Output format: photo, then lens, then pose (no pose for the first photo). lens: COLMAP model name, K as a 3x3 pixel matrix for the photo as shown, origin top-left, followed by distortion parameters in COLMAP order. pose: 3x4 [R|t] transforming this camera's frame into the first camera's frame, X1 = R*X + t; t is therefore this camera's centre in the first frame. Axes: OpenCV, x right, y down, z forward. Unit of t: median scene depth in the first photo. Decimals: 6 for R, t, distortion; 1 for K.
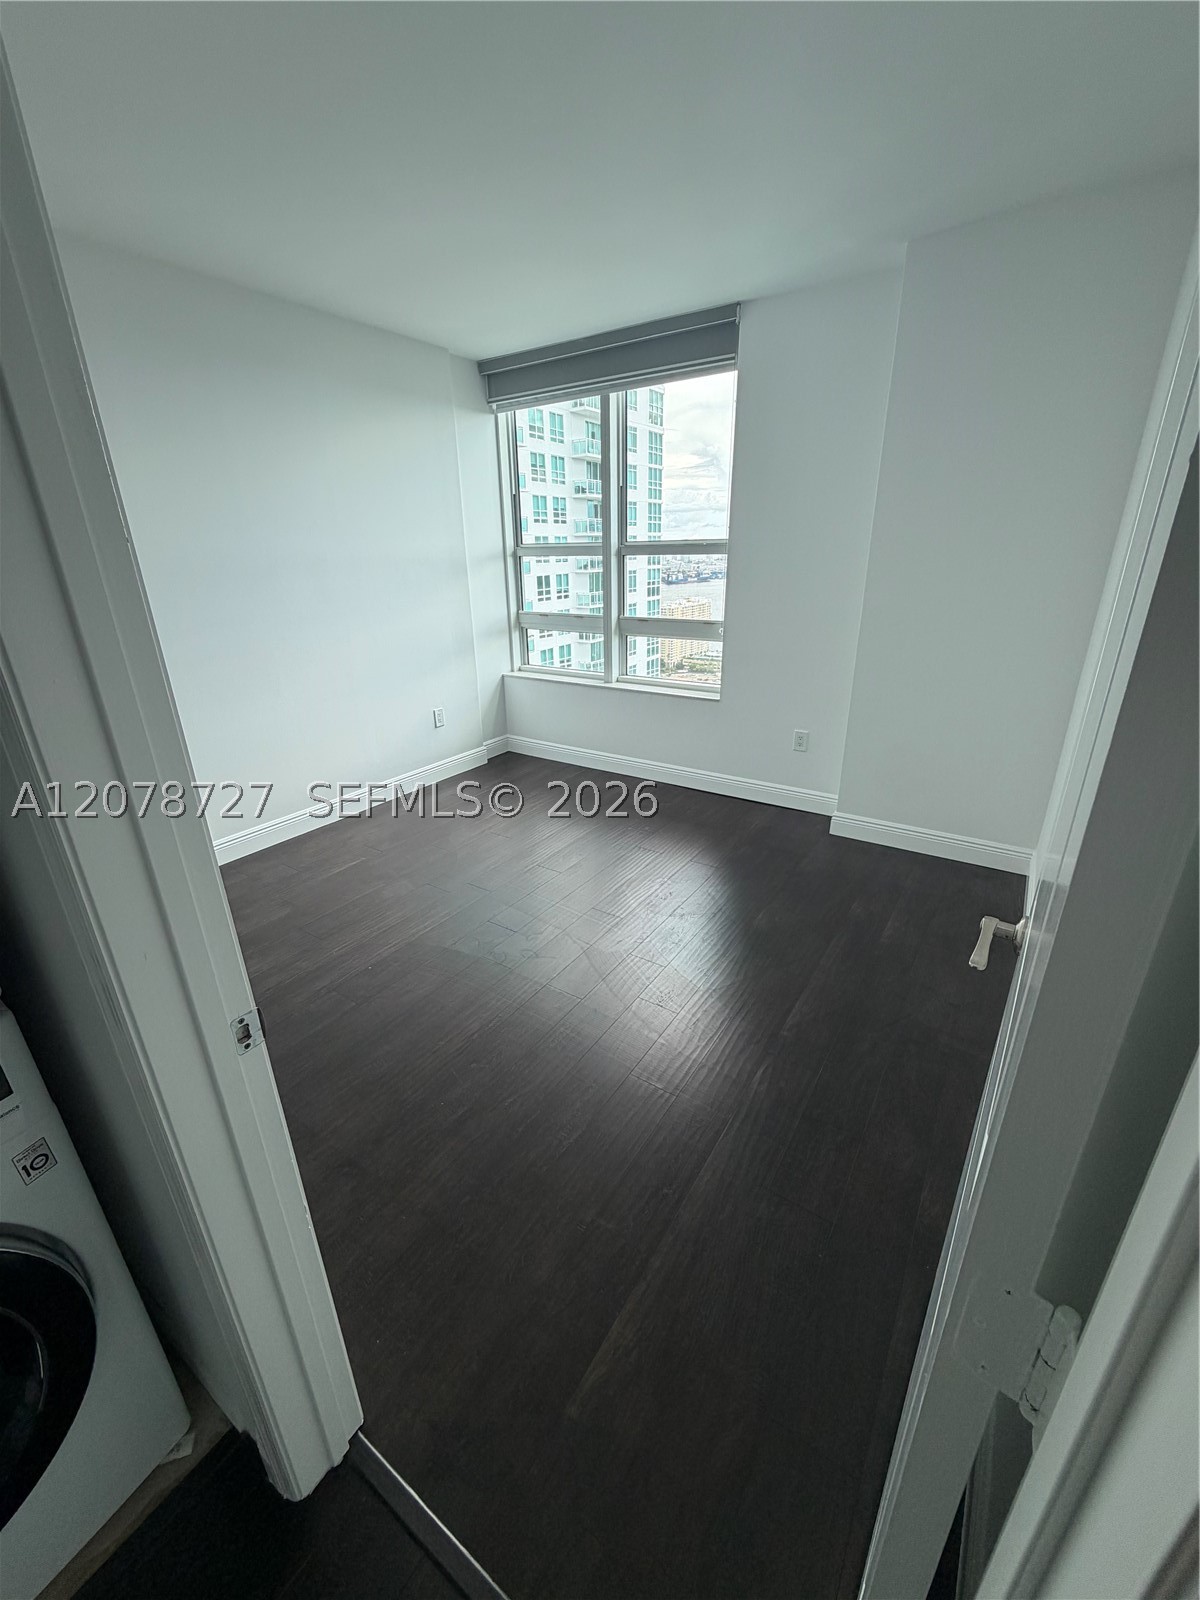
lens RADIAL K [[648.1, 0, 586.8], [0, 648.1, 819.8], [0, 0, 1]] dist [-0.000925, -0.000261]
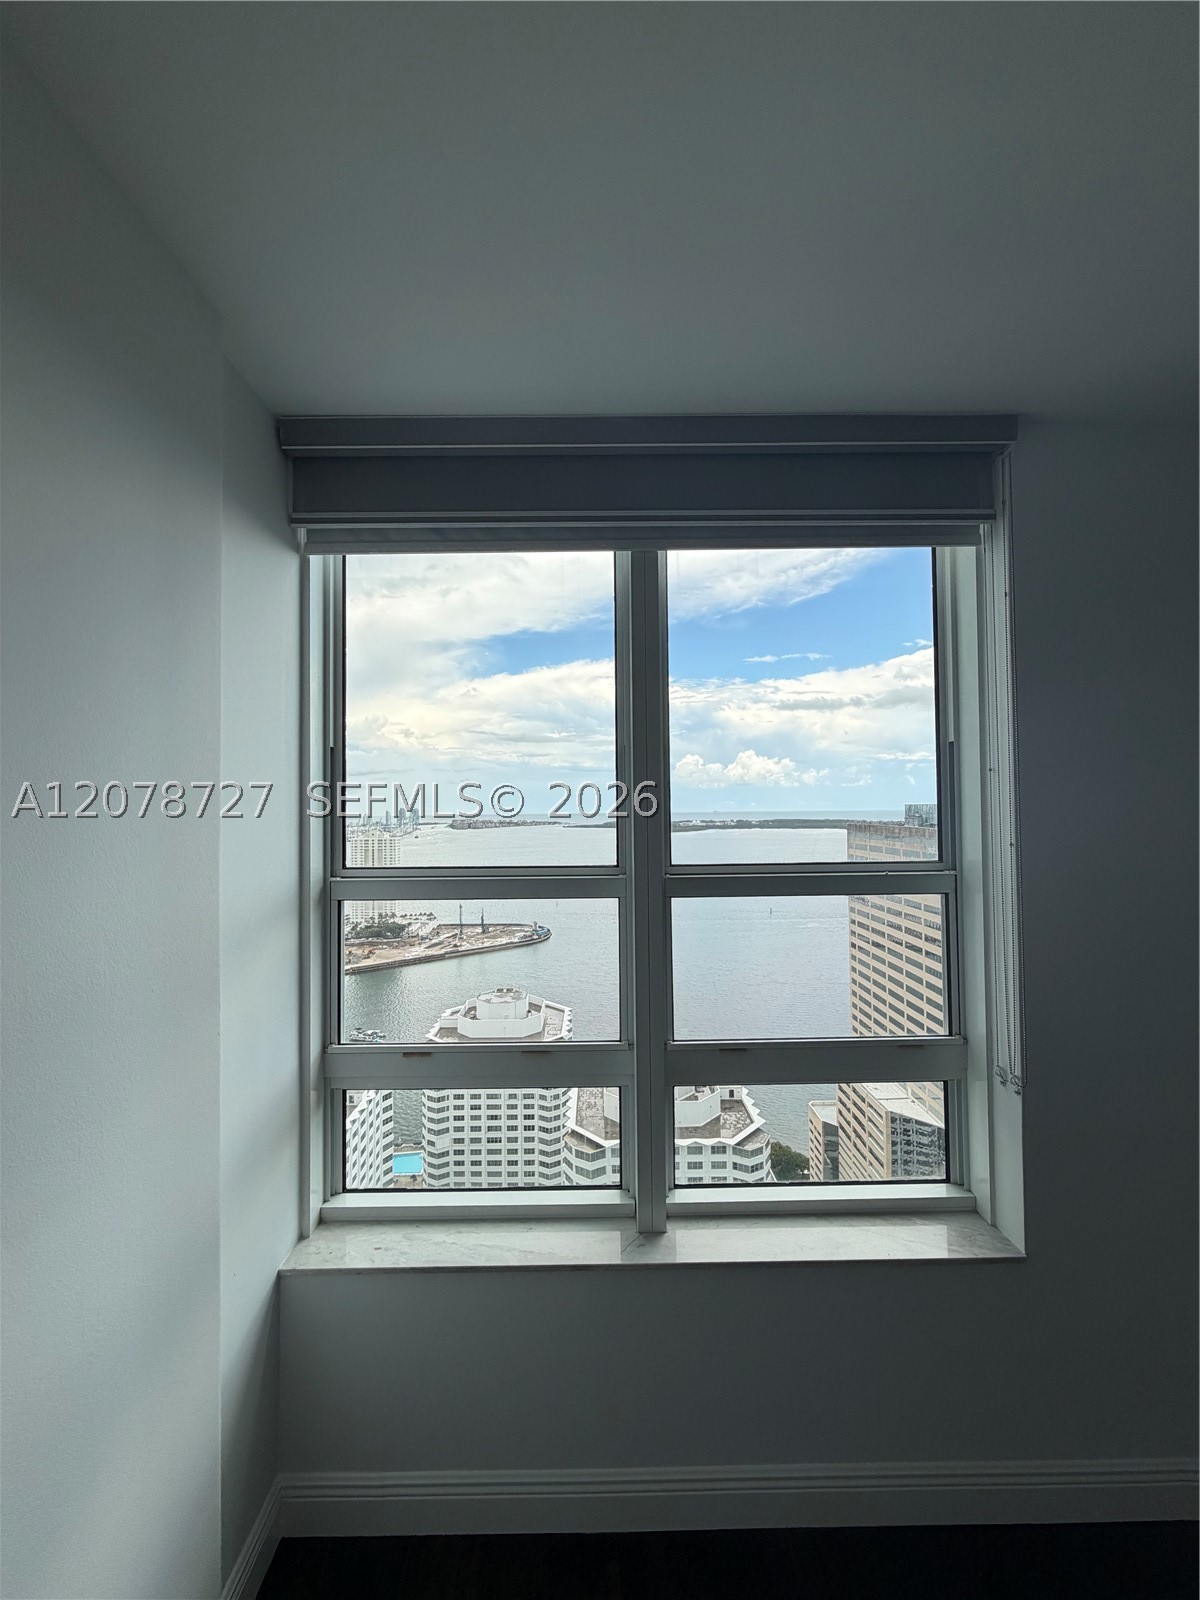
lens RADIAL K [[648.1, 0, 599.5], [0, 648.1, 792.7], [0, 0, 1]] dist [-0.000925, -0.000261]
pose [[0.821081, 0.026461, 0.570198, -0.190961], [0.214845, 0.911140, -0.351660, -0.298266], [-0.528836, 0.411246, 0.742435, 0.621486]]
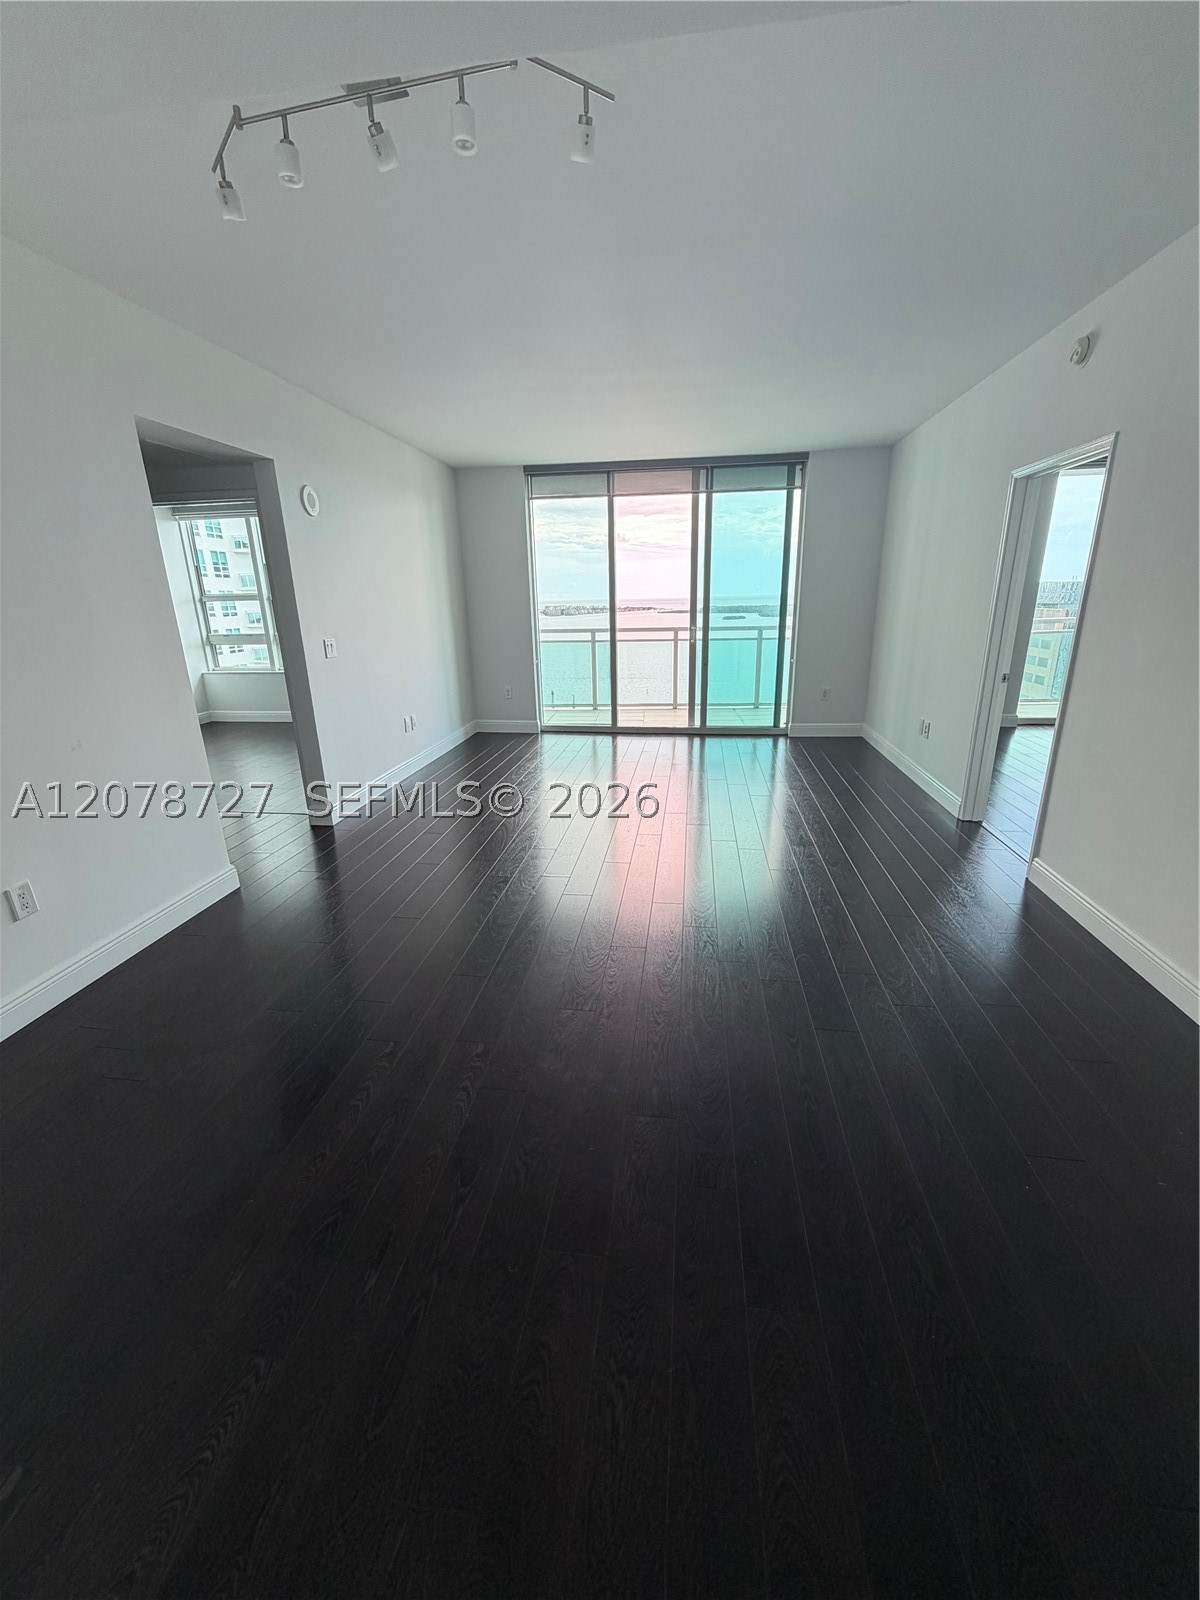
lens RADIAL K [[648.1, 0, 601.6], [0, 648.1, 798.7], [0, 0, 1]] dist [-0.000925, -0.000261]
pose [[0.891783, -0.133895, 0.432198, 0.018168], [0.177481, 0.982174, -0.061930, 0.365930], [-0.416202, 0.131935, 0.899650, -0.834077]]
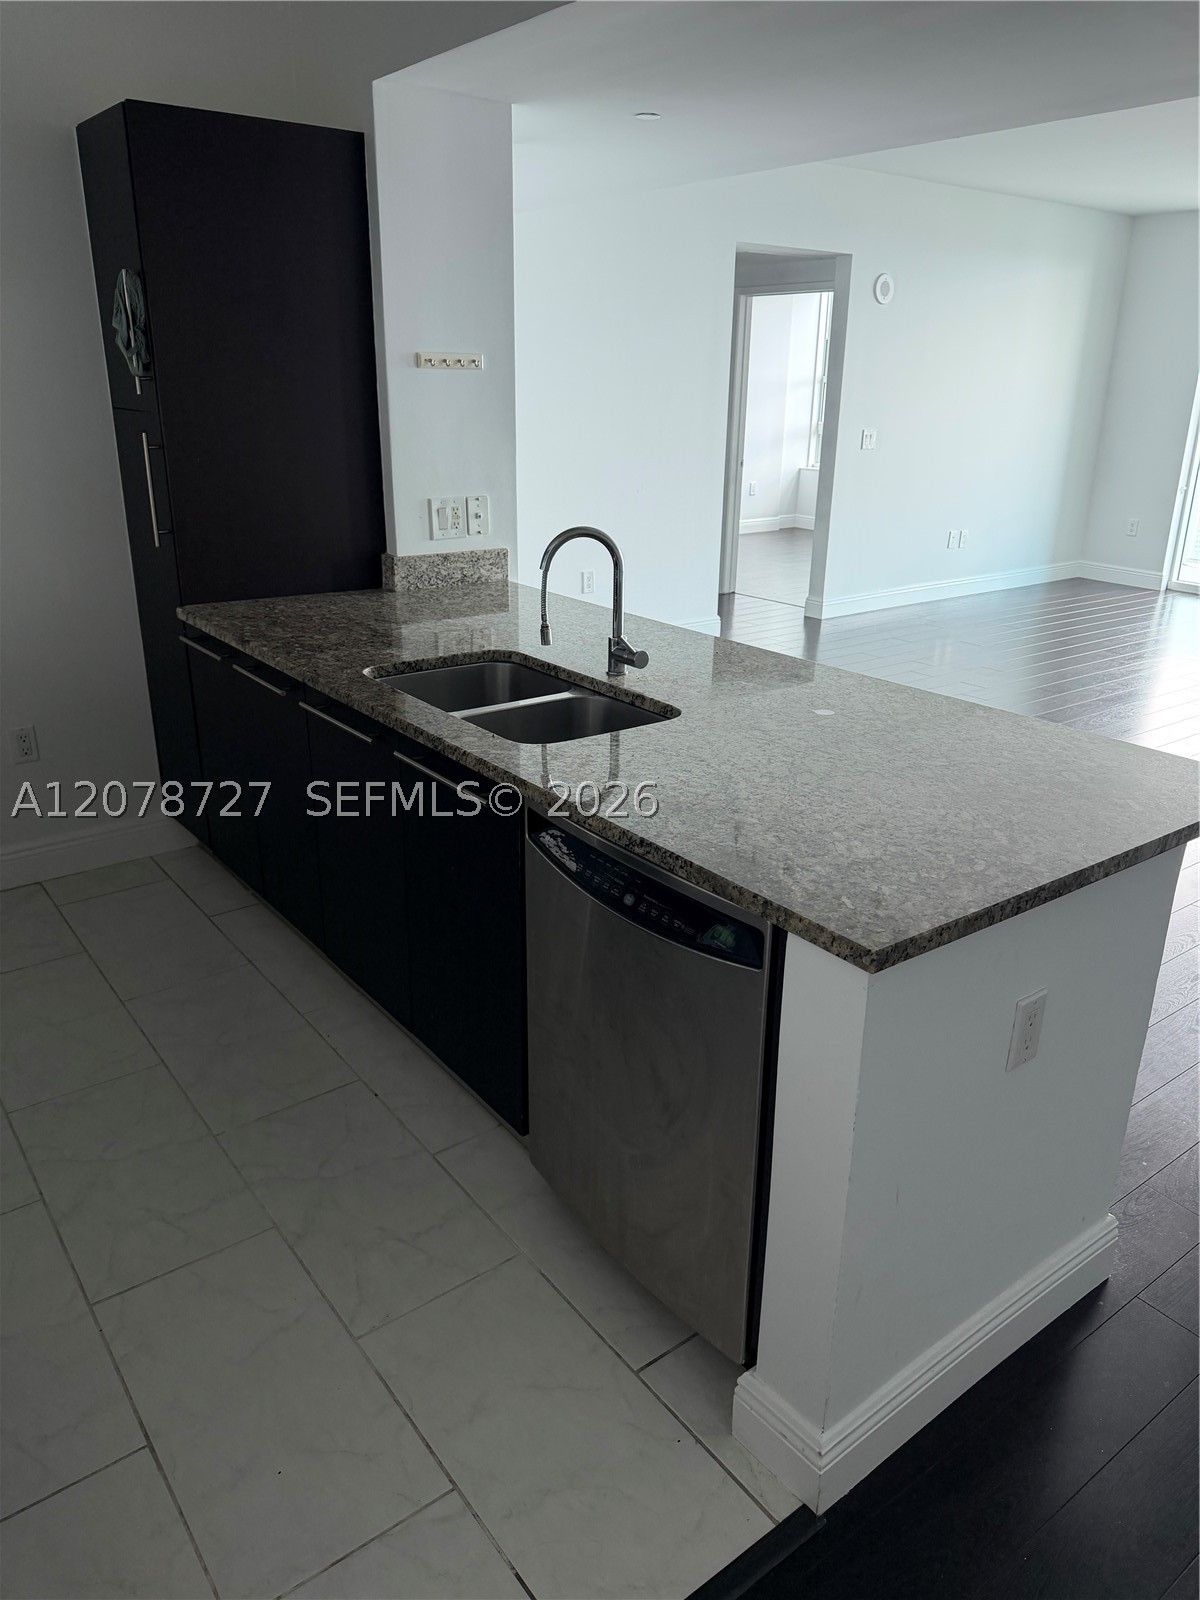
lens RADIAL K [[1136.8, 0, 588.9], [0, 1136.8, 804.9], [0, 0, 1]] dist [0.009544, -0.005459]
pose [[0.950610, 0.141797, -0.276104, 0.213503], [-0.151201, 0.988418, -0.012958, 0.586368], [0.271069, 0.054065, 0.961040, -1.406488]]
